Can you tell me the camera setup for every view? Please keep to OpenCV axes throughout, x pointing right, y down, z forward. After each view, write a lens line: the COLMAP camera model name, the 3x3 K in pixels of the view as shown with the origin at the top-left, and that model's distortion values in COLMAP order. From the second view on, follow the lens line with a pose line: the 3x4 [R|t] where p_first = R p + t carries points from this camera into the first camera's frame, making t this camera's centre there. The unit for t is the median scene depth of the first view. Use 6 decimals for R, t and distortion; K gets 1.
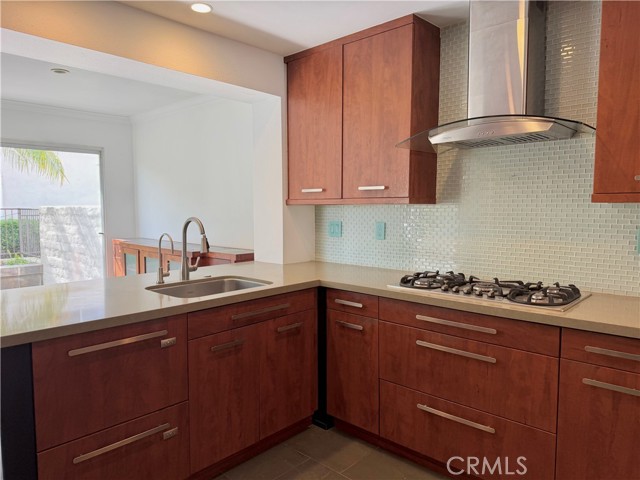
lens RADIAL K [[455.4, 0, 320.0], [0, 455.4, 240.0], [0, 0, 1]] dist [0.056331, -0.113859]
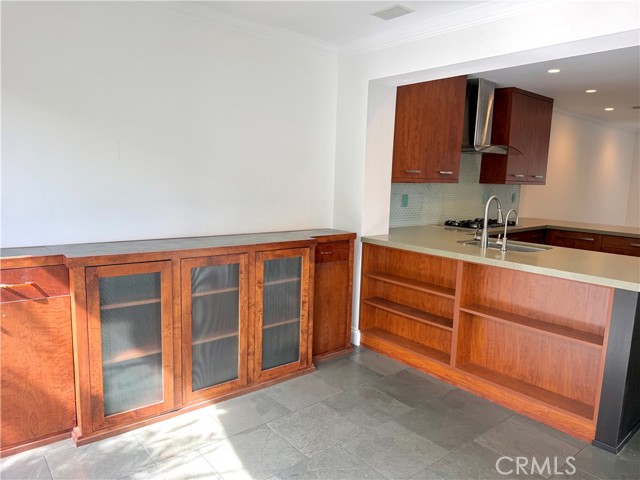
lens RADIAL K [[445.0, 0, 317.7], [0, 445.0, 242.2], [0, 0, 1]] dist [0.060495, -0.089648]
pose [[0.124330, -0.137251, 0.982703, -1.434297], [0.044480, 0.990162, 0.132665, -0.097193], [-0.991244, 0.027216, 0.129211, 1.204664]]
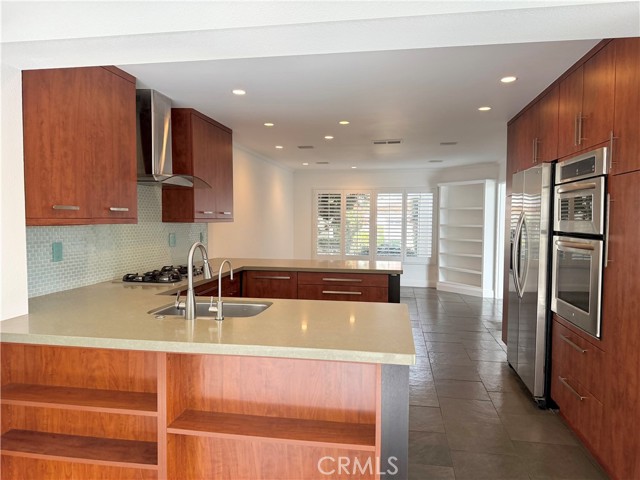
lens RADIAL K [[445.0, 0, 317.7], [0, 445.0, 242.2], [0, 0, 1]] dist [0.060495, -0.089648]
pose [[-0.546494, -0.044367, 0.836287, -1.034414], [0.058090, 0.994182, 0.090704, -0.101617], [-0.835446, 0.098149, -0.540738, 1.156292]]
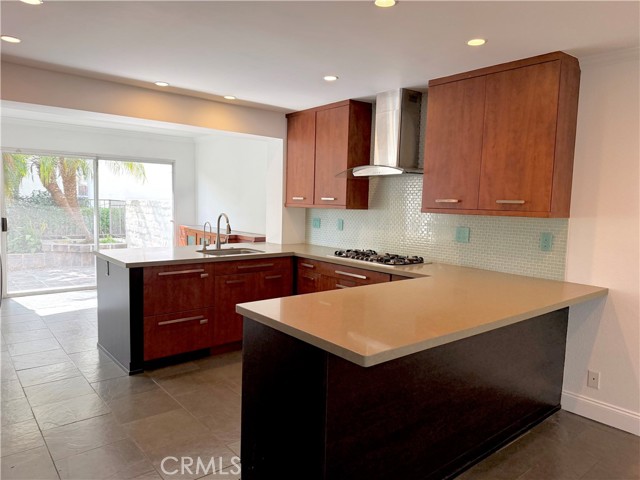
lens RADIAL K [[445.0, 0, 317.7], [0, 445.0, 242.2], [0, 0, 1]] dist [0.060495, -0.089648]
pose [[0.991514, 0.038806, -0.124072, 0.275930], [-0.036659, 0.999137, 0.019541, 0.014013], [0.124723, -0.014826, 0.992081, -0.607526]]
